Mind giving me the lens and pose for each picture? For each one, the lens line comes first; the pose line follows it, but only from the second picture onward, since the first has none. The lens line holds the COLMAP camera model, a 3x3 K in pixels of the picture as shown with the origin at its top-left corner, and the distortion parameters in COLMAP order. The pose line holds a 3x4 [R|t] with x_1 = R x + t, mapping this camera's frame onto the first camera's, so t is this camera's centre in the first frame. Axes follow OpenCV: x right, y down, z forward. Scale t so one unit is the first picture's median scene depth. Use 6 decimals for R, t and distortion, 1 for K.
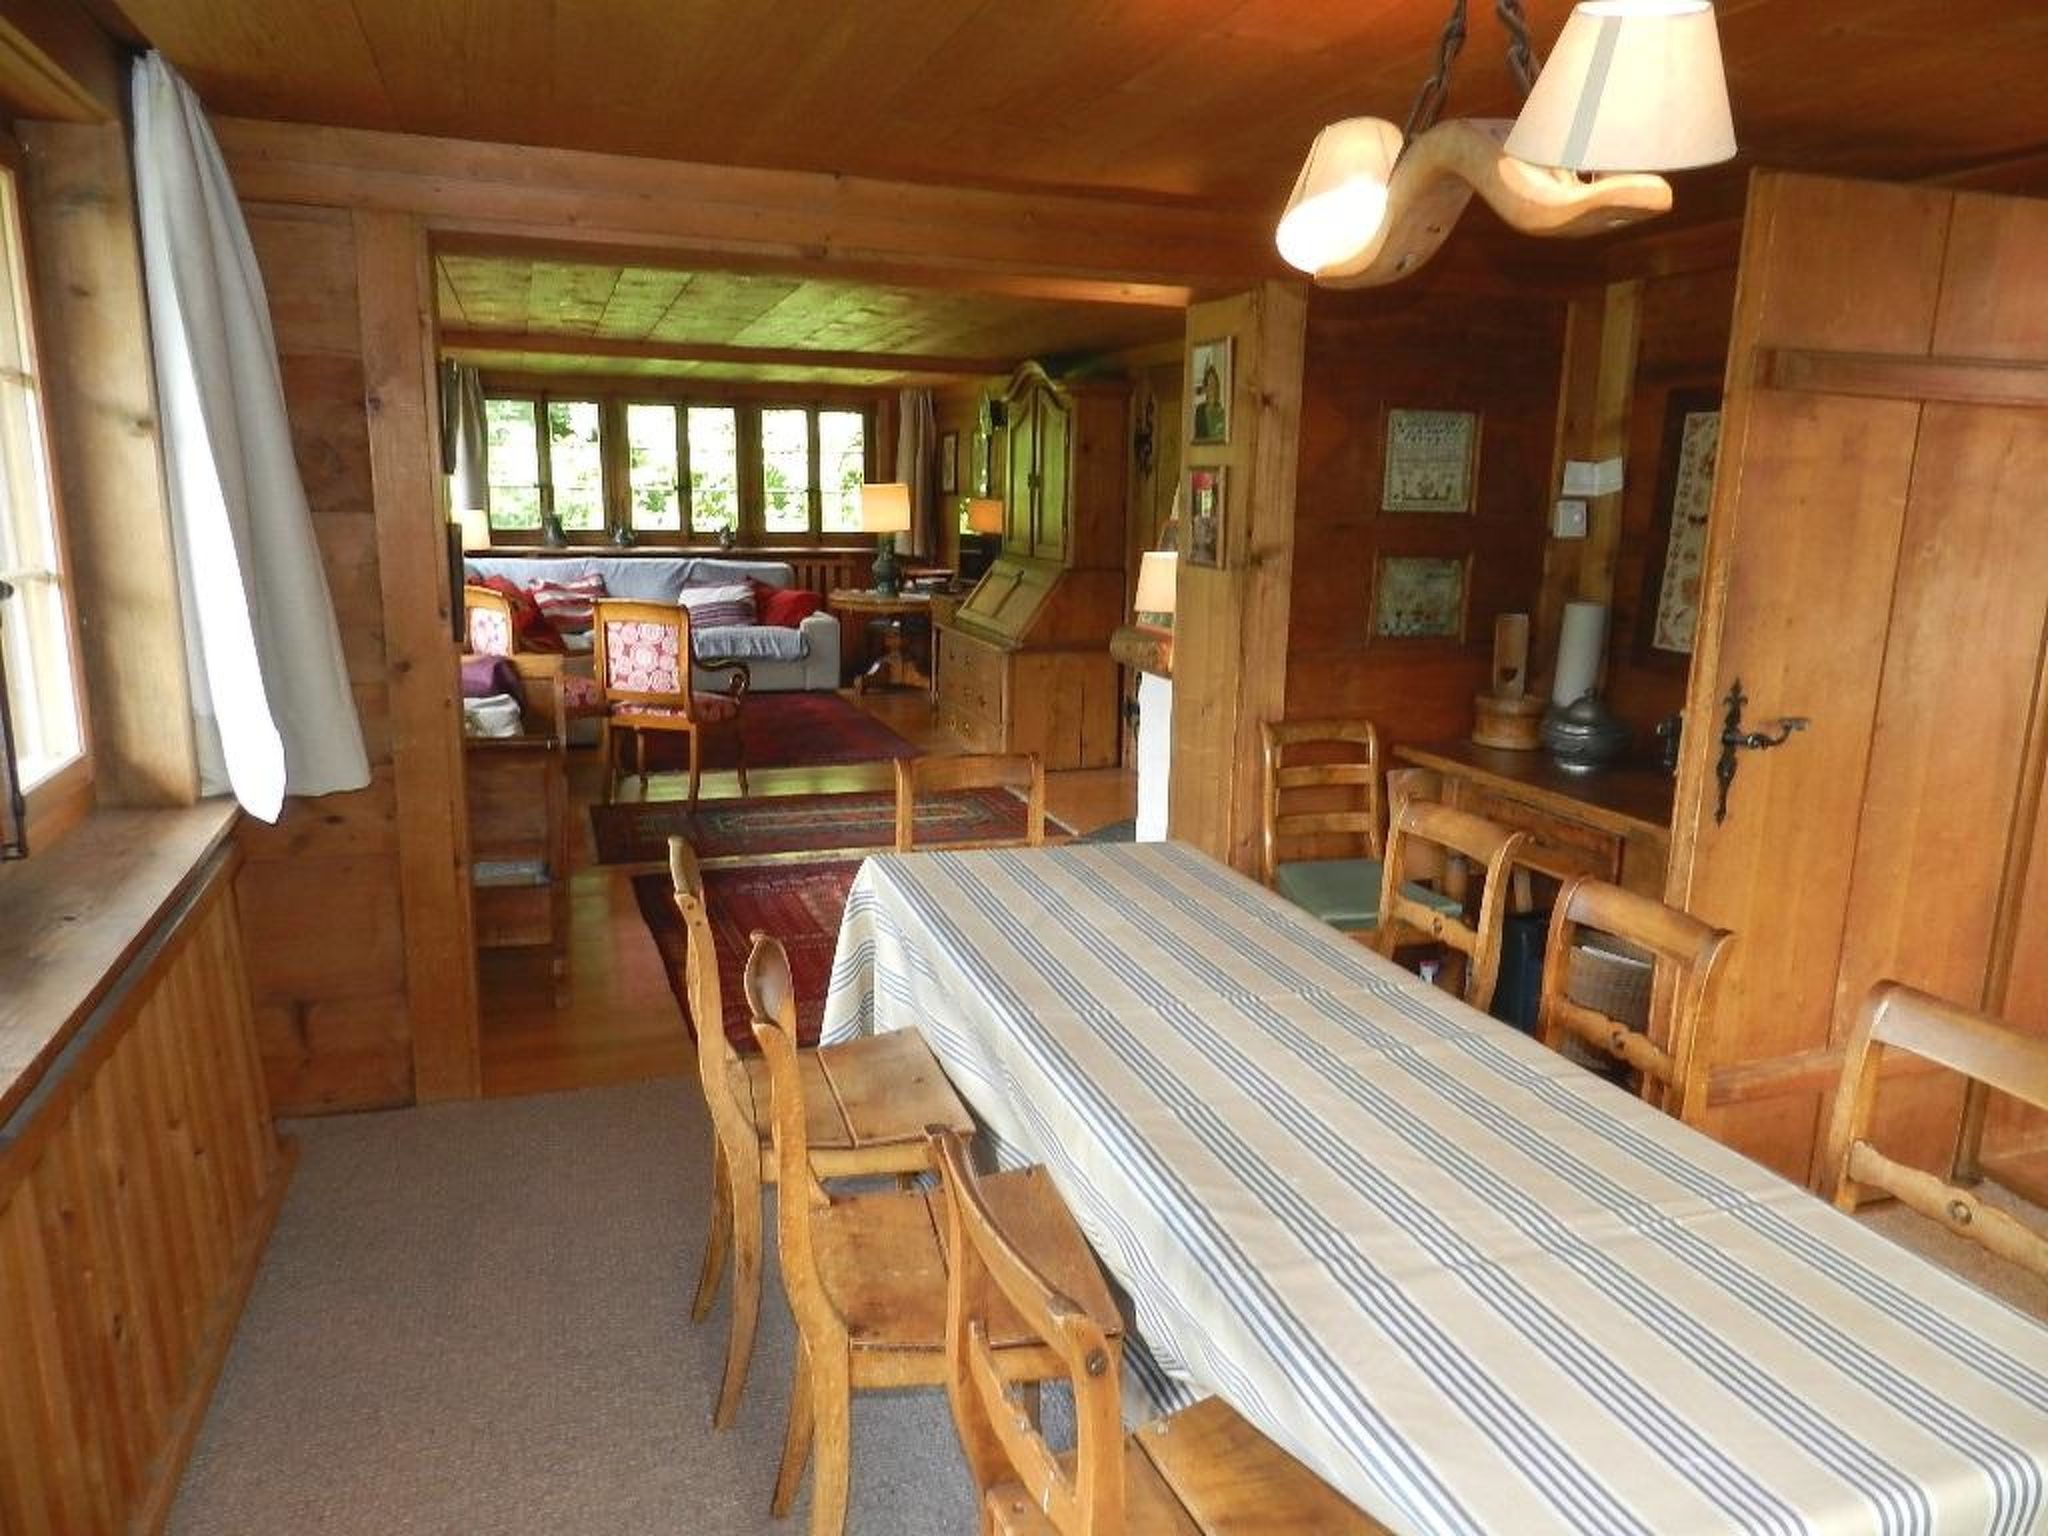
lens RADIAL K [[1389.7, 0, 1018.3], [0, 1389.7, 776.3], [0, 0, 1]] dist [0.035552, 0.000310]
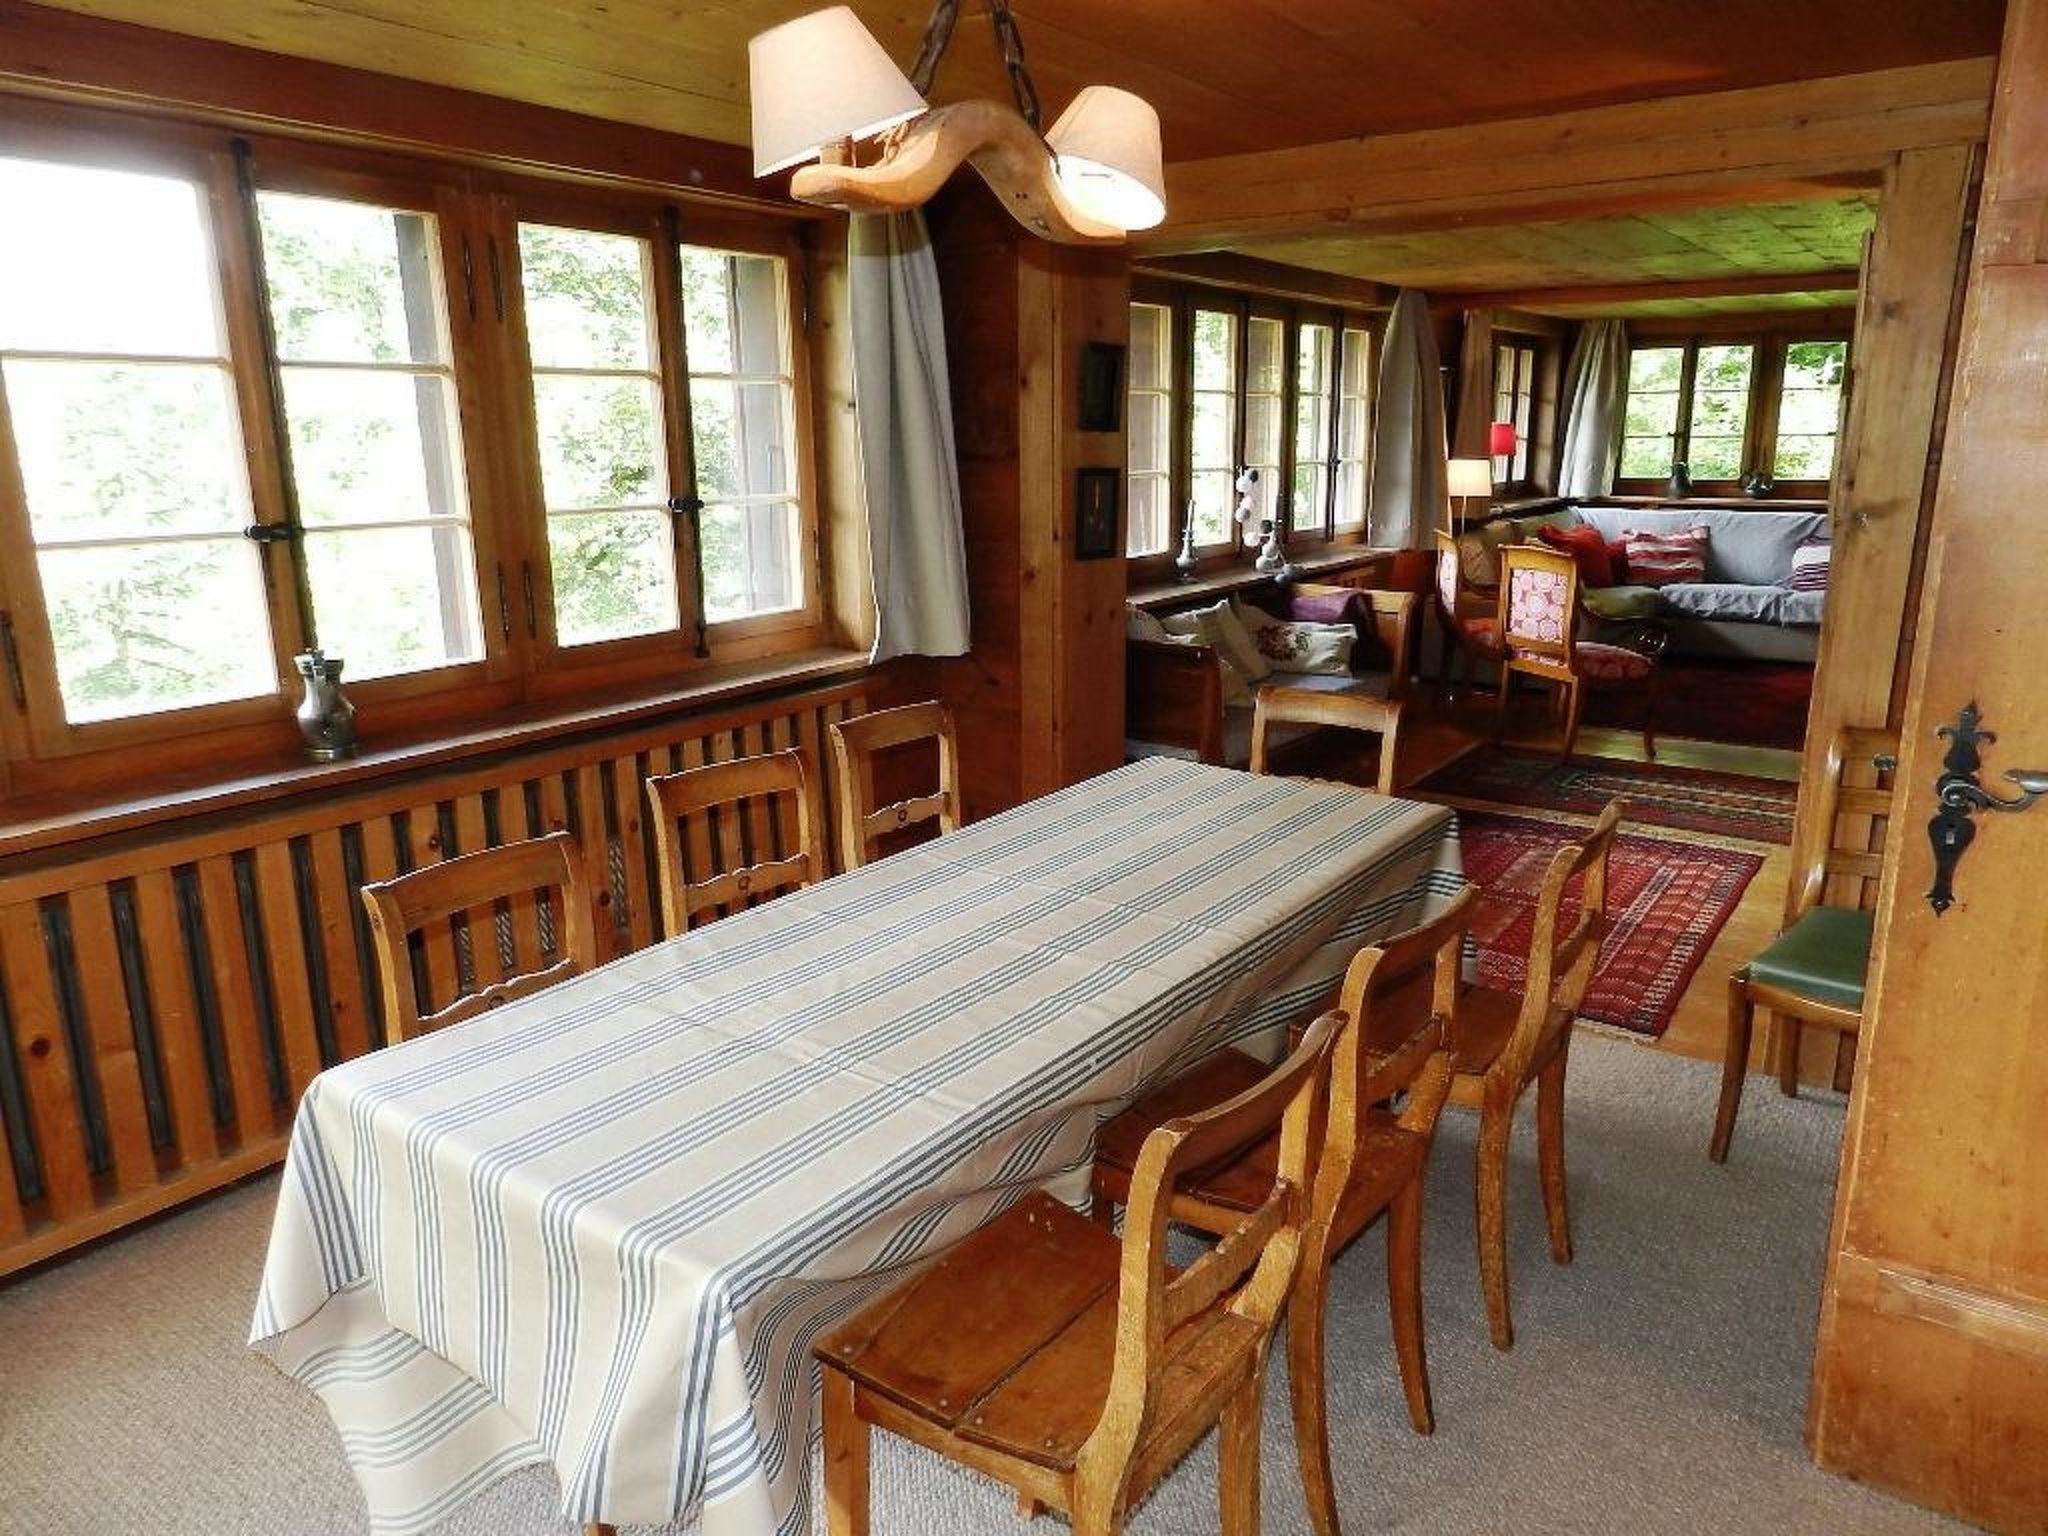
lens RADIAL K [[1389.7, 0, 1025.1], [0, 1389.7, 766.0], [0, 0, 1]] dist [0.035552, 0.000310]
pose [[0.583447, 0.173573, -0.793387, 0.349295], [-0.153497, 0.982856, 0.102144, -0.017039], [0.797514, 0.062187, 0.600087, 0.102909]]
